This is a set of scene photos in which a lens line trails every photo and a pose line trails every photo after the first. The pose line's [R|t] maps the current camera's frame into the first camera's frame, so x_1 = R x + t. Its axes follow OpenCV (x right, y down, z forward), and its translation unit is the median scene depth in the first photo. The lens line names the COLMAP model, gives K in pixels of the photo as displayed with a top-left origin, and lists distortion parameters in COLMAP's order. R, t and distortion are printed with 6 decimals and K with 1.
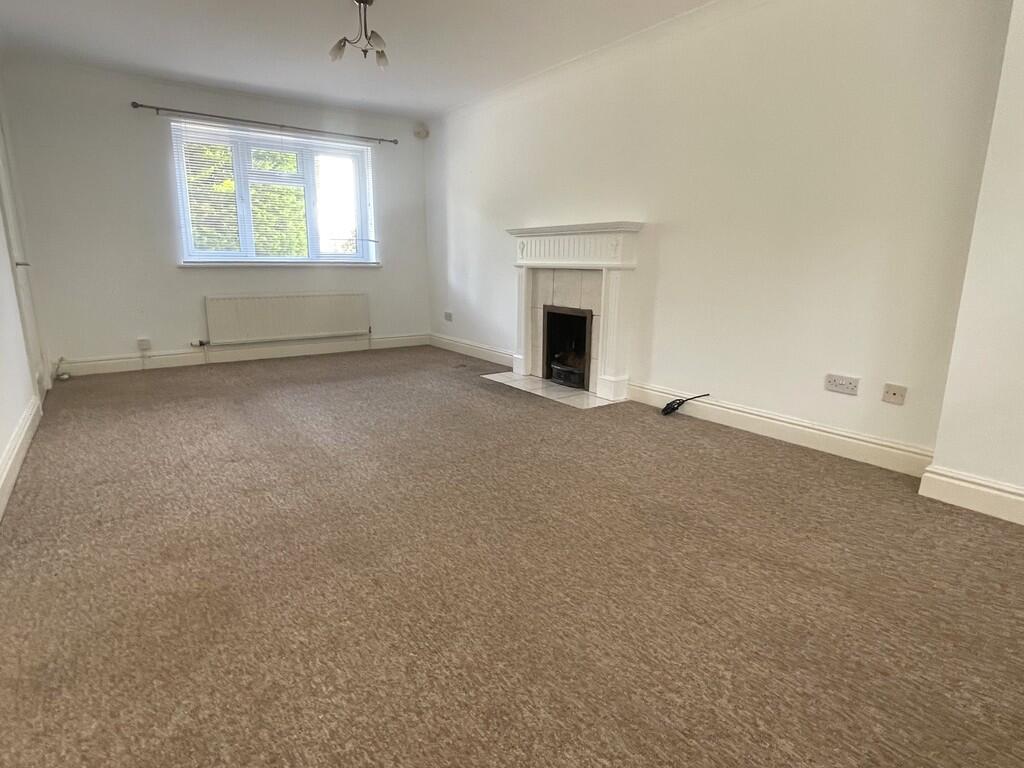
lens RADIAL K [[554.7, 0, 508.0], [0, 554.7, 386.1], [0, 0, 1]] dist [-0.003065, 0.000736]
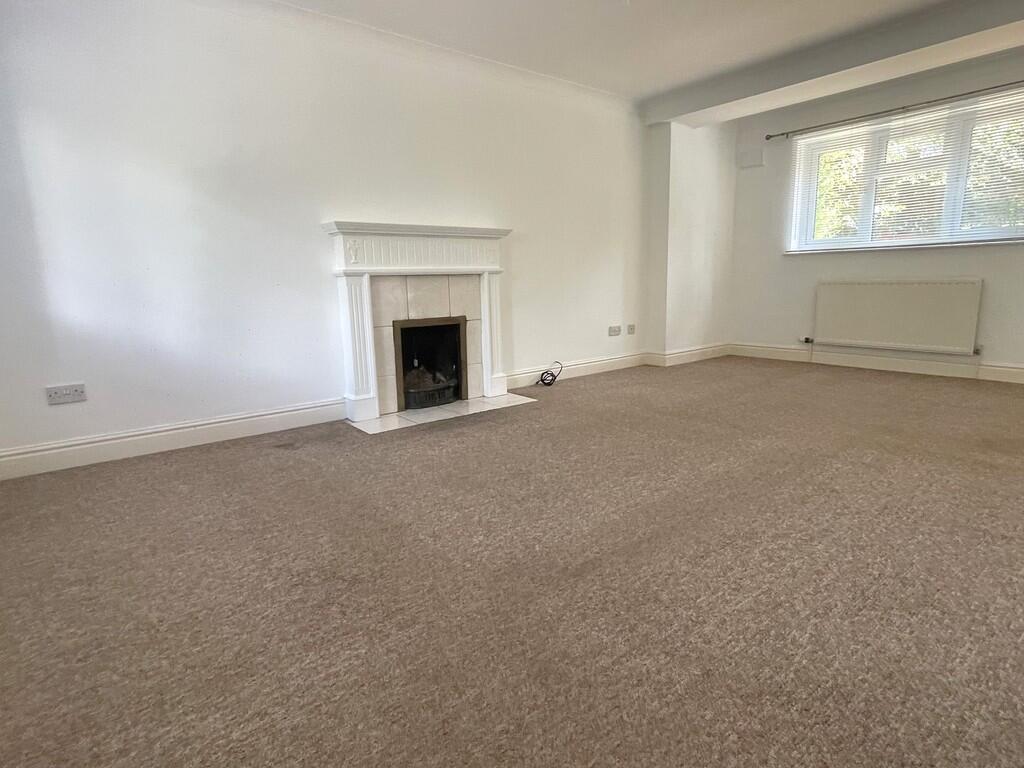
lens RADIAL K [[554.7, 0, 510.4], [0, 554.7, 382.2], [0, 0, 1]] dist [-0.003065, 0.000736]
pose [[-0.058963, -0.190192, 0.979975, -0.853899], [0.244487, 0.949034, 0.198897, -0.205052], [-0.967858, 0.251319, -0.009458, 0.982410]]
